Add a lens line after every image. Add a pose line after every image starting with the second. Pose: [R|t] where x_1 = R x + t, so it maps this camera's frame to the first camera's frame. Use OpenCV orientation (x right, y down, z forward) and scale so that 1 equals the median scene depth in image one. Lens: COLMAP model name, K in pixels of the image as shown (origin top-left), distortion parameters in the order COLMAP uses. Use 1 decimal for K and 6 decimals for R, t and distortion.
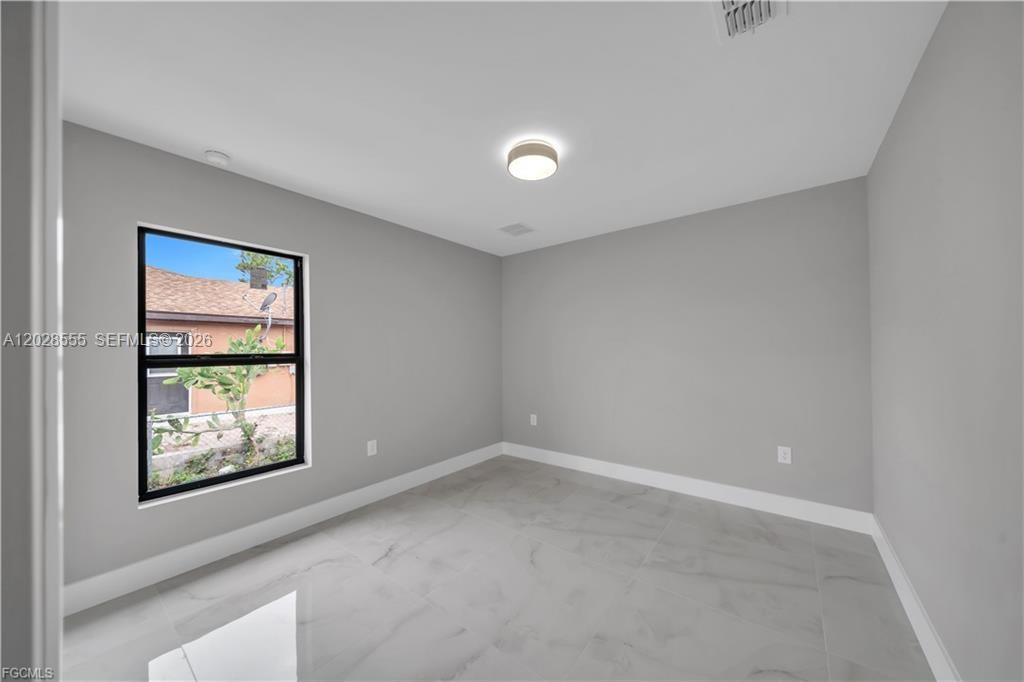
lens RADIAL K [[354.2, 0, 516.2], [0, 354.2, 348.2], [0, 0, 1]] dist [0.000074, -0.000160]
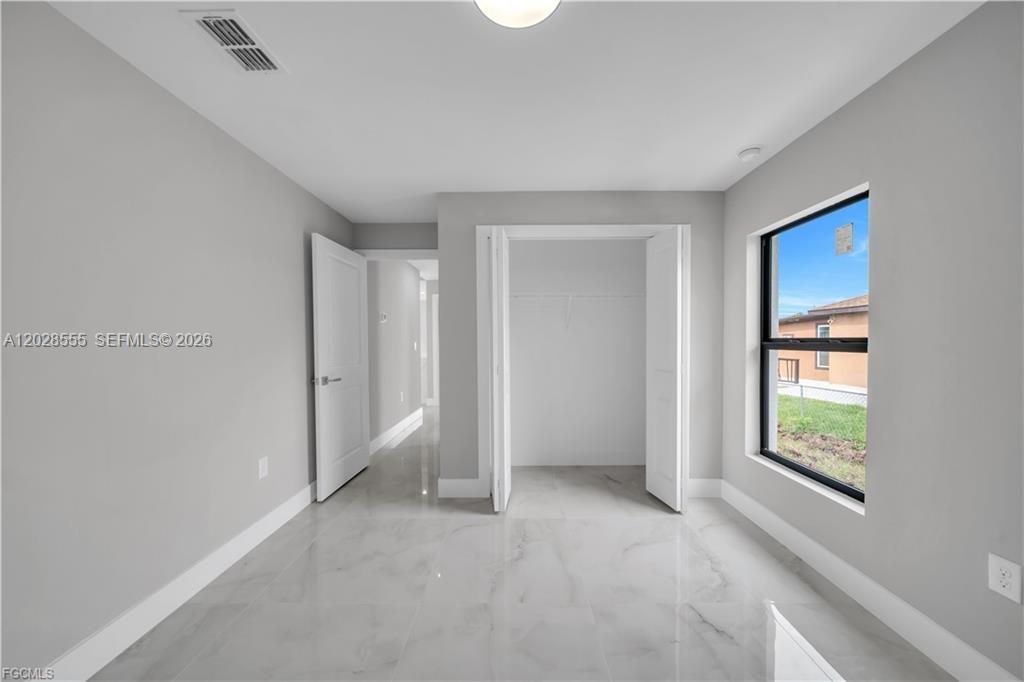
lens RADIAL K [[354.2, 0, 516.2], [0, 354.2, 348.2], [0, 0, 1]] dist [0.000074, -0.000160]
pose [[-0.794512, 0.030581, -0.606478, 0.351772], [0.018784, 0.999491, 0.025790, 0.005593], [0.606958, 0.009099, -0.794682, 1.324730]]
